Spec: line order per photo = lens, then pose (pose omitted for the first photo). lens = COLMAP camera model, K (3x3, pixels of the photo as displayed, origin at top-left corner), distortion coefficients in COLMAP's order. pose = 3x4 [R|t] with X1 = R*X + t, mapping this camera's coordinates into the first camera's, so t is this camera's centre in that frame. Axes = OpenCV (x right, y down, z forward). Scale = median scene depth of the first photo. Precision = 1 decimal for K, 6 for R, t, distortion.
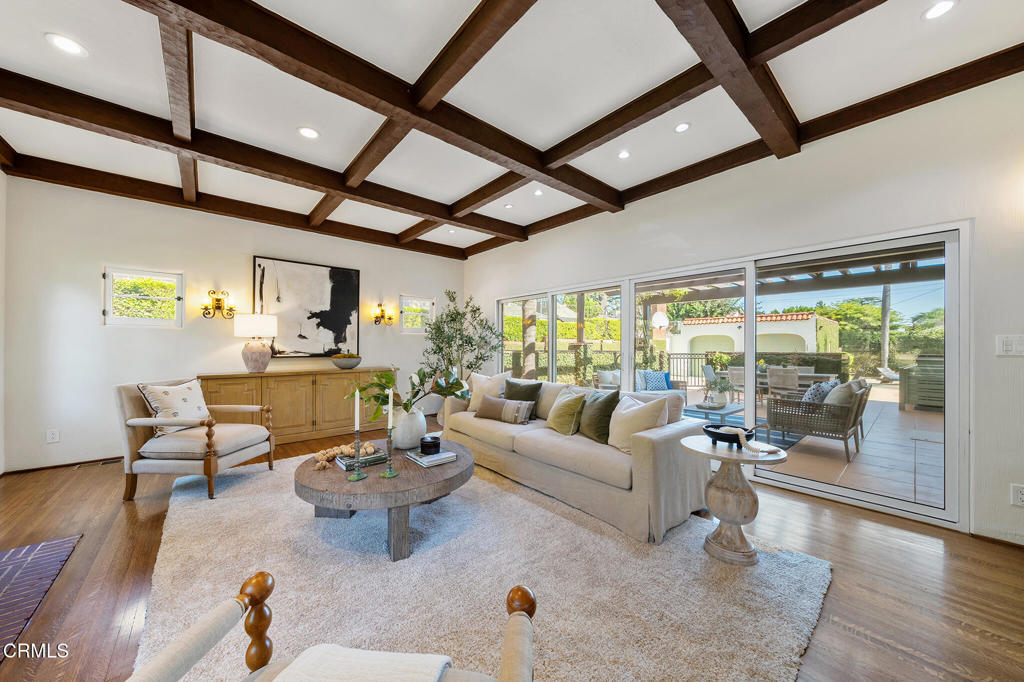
lens RADIAL K [[356.2, 0, 505.6], [0, 356.2, 343.3], [0, 0, 1]] dist [0.002517, -0.000291]
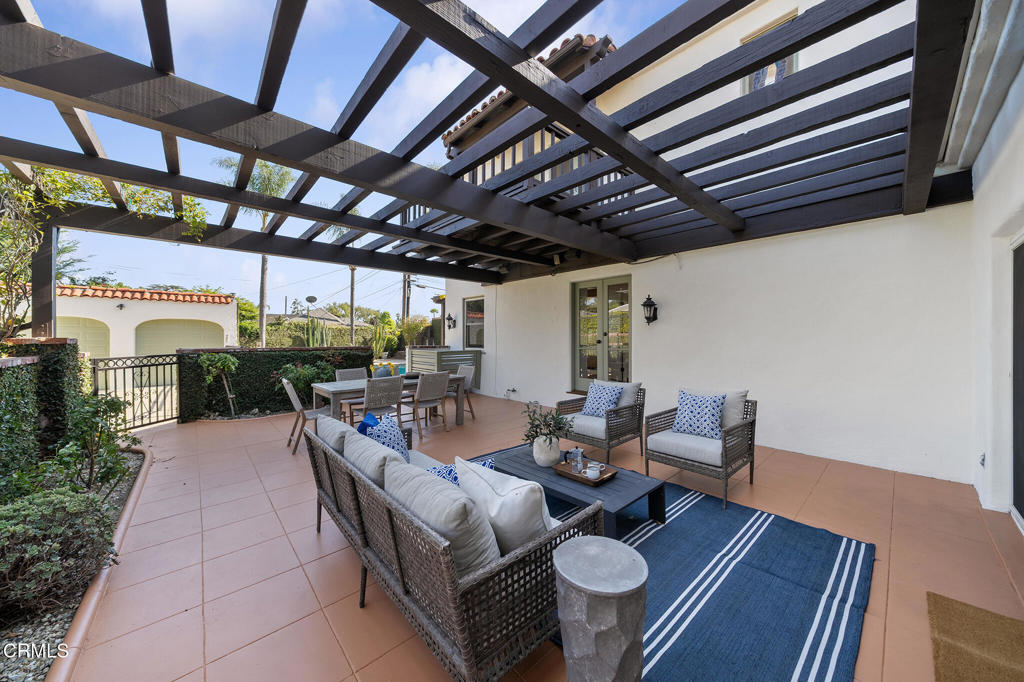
lens RADIAL K [[356.2, 0, 510.2], [0, 356.2, 338.2], [0, 0, 1]] dist [0.002517, -0.000291]
pose [[-0.002859, -0.009088, 0.999955, 0.025383], [-0.012556, 0.999880, 0.009051, -0.002684], [-0.999917, -0.012530, -0.002973, 0.333211]]
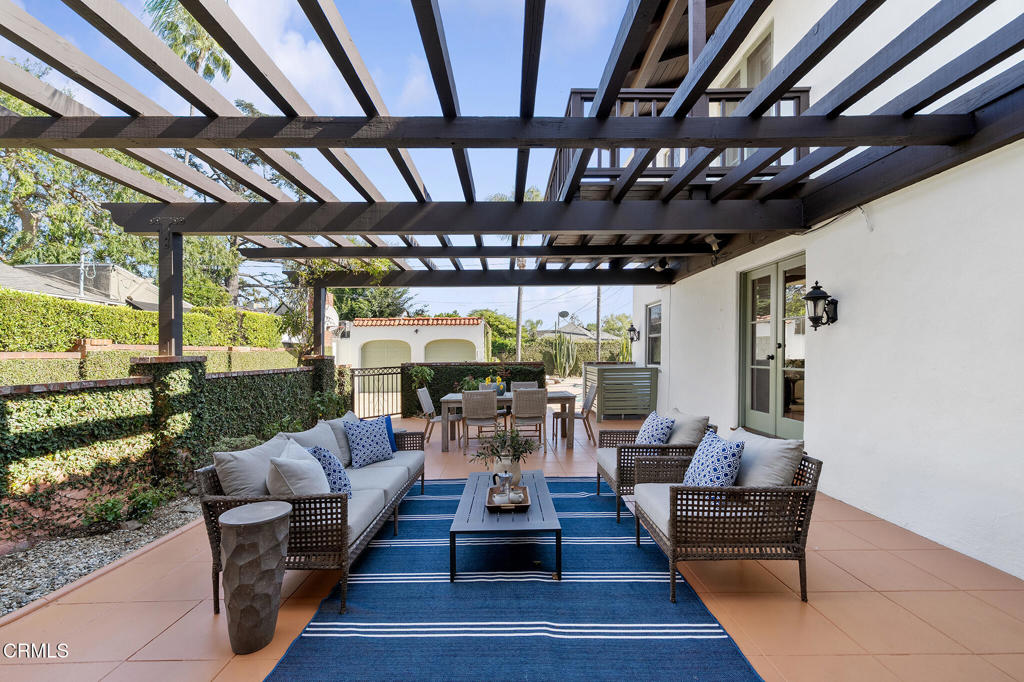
lens RADIAL K [[412.4, 0, 502.4], [0, 412.4, 351.8], [0, 0, 1]] dist [0.002704, -0.000082]
pose [[0.663434, -0.010873, 0.748156, 0.054212], [0.004770, 0.999936, 0.010302, -0.004265], [-0.748220, -0.003266, 0.663443, 0.199393]]
